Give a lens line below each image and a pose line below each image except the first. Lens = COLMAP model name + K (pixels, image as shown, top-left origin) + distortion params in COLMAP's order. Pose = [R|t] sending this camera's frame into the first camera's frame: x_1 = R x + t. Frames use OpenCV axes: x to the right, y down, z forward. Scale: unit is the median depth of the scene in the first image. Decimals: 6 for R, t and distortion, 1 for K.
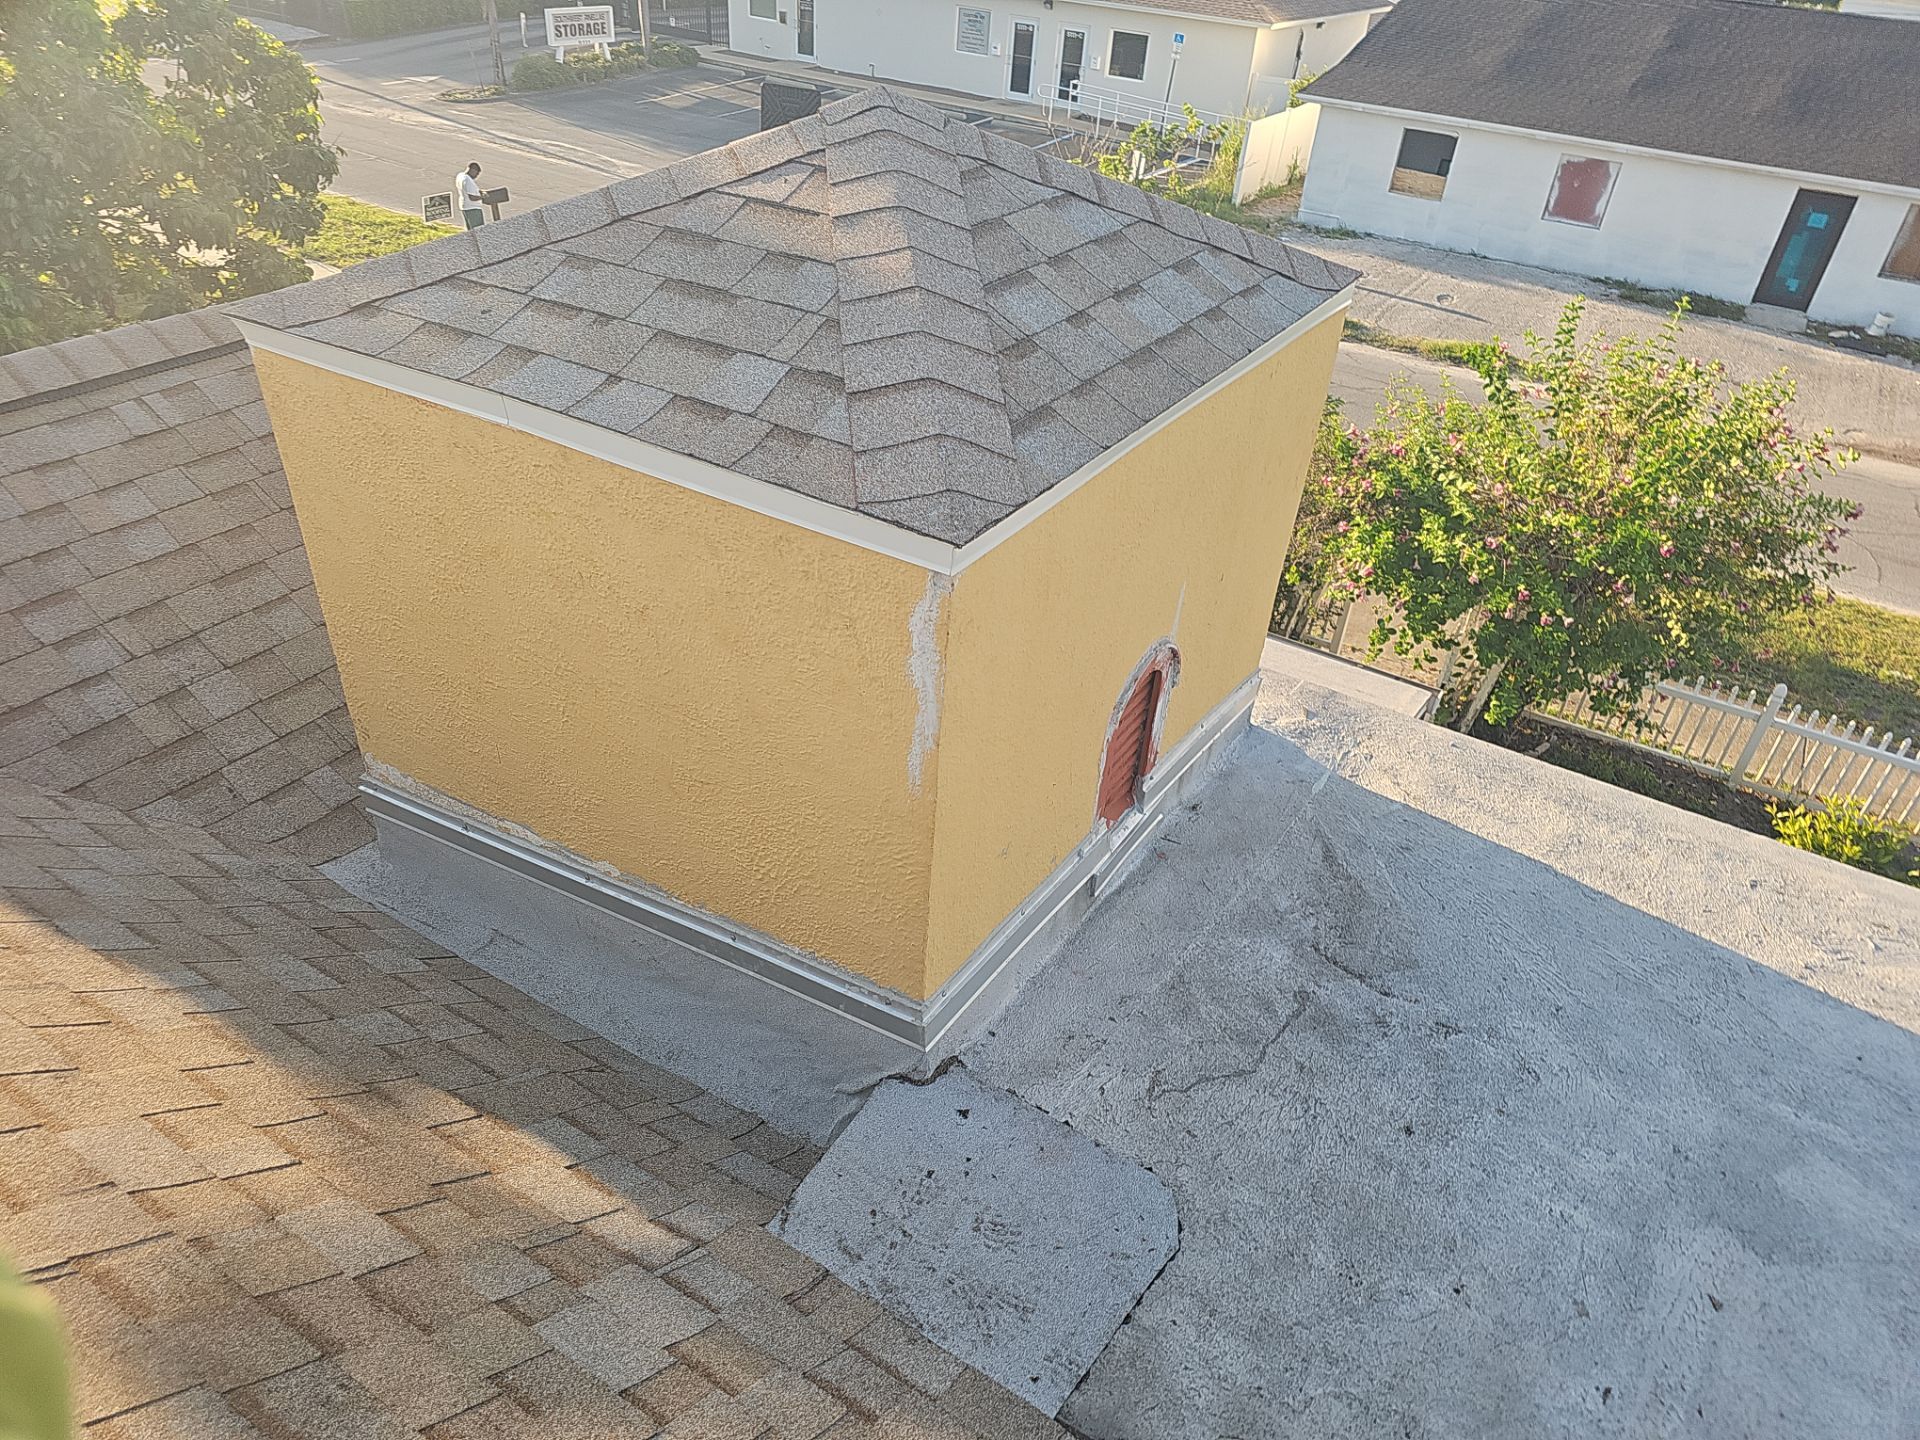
lens RADIAL K [[1267.5, 0, 952.4], [0, 1267.5, 734.7], [0, 0, 1]] dist [0.047926, -0.037420]
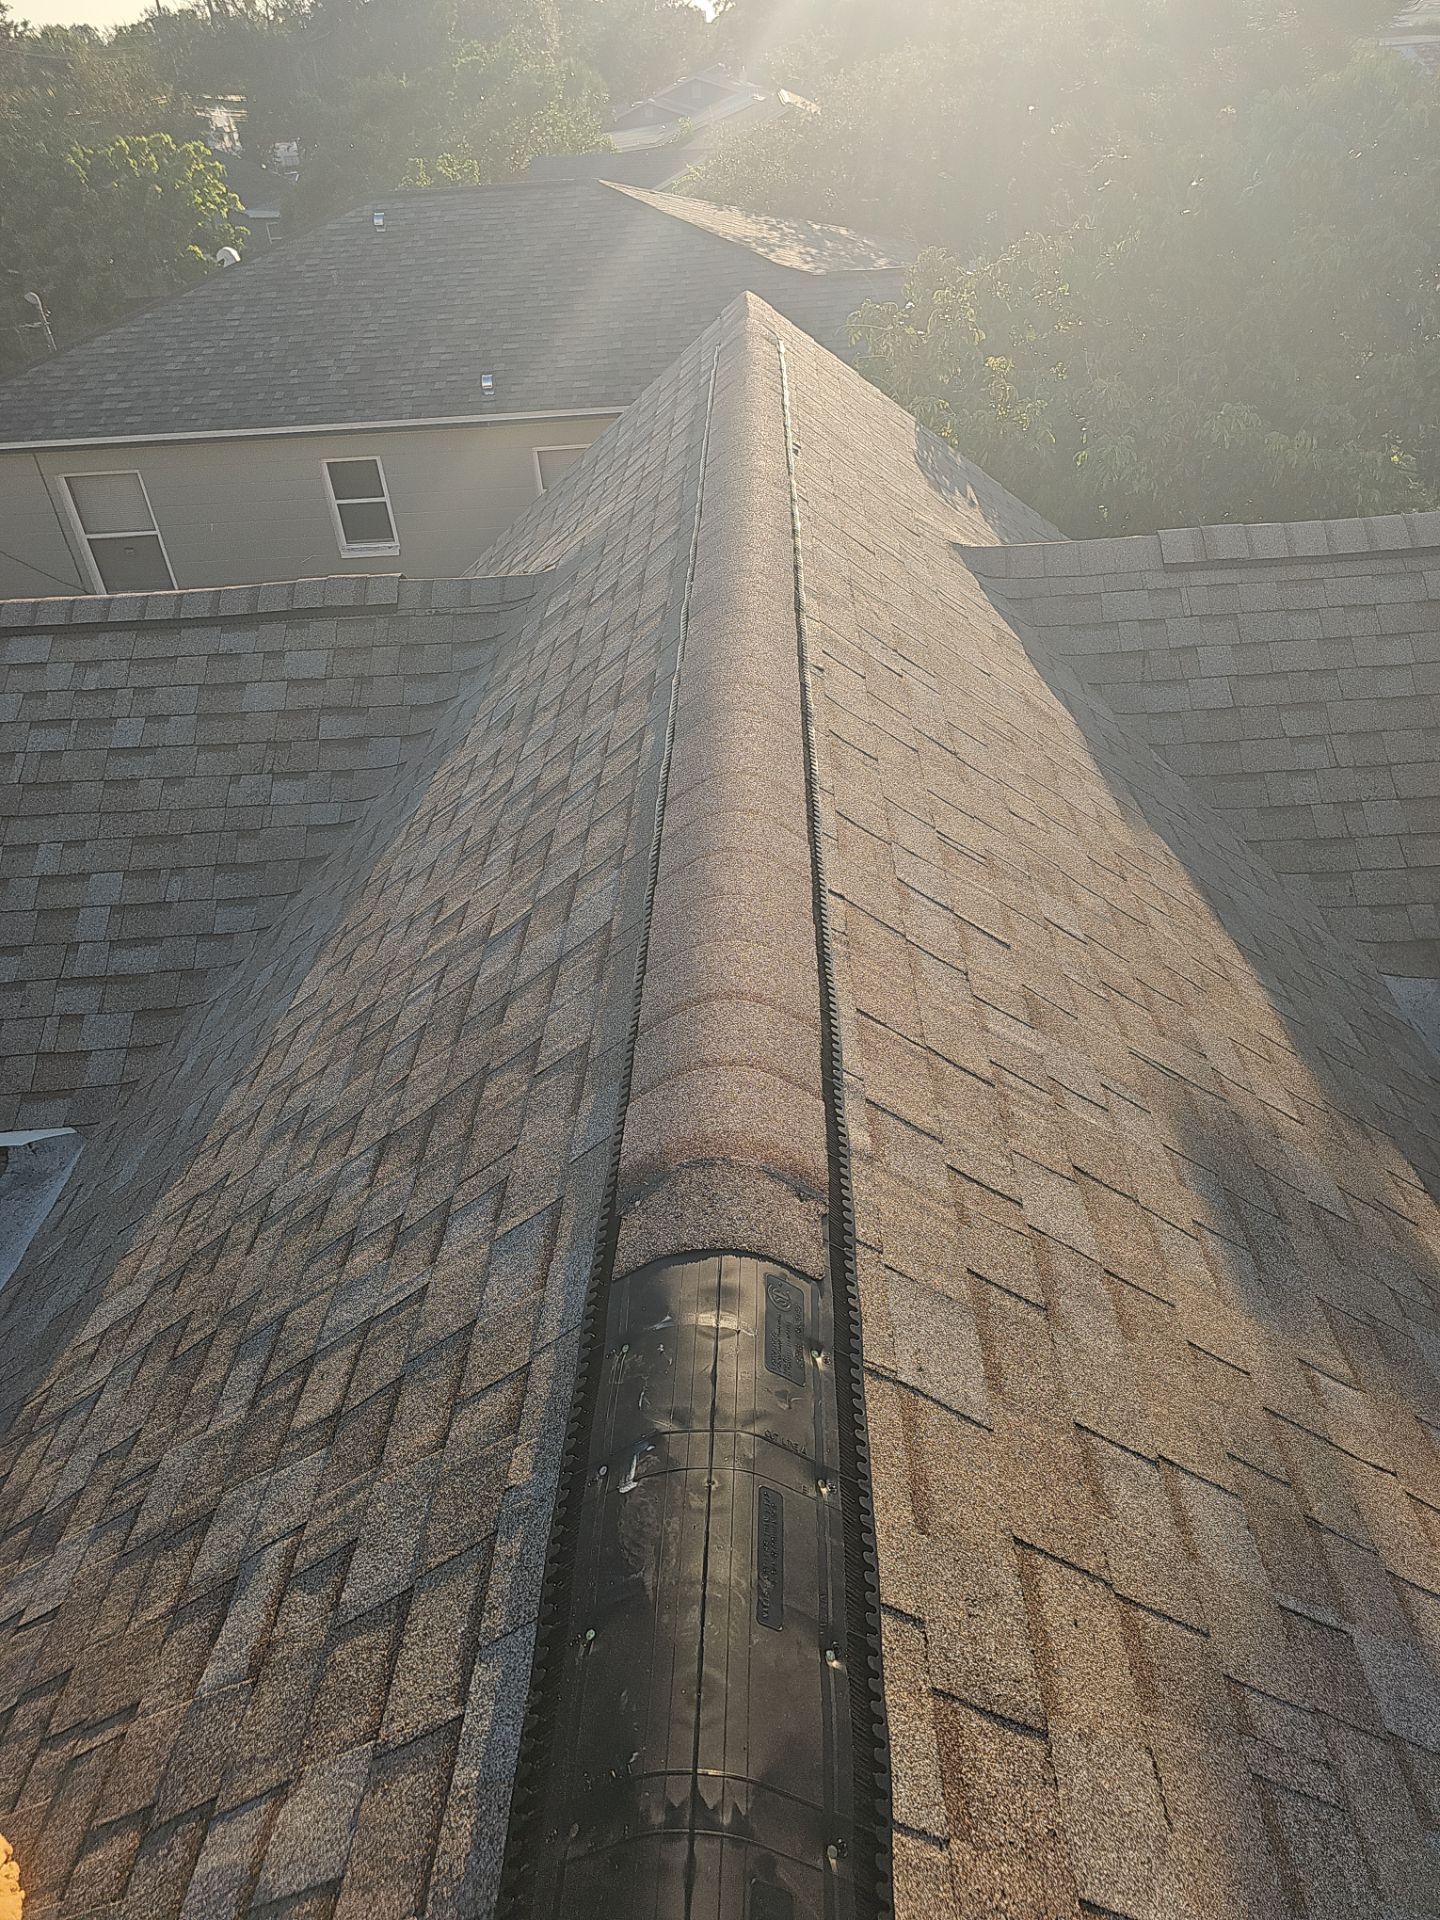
lens RADIAL K [[1267.5, 0, 720.3], [0, 1267.5, 961.2], [0, 0, 1]] dist [0.047926, -0.037420]
pose [[0.514009, 0.424638, -0.745303, 0.087349], [-0.407380, 0.885476, 0.223546, 0.099838], [0.754875, 0.188717, 0.628132, -0.273660]]
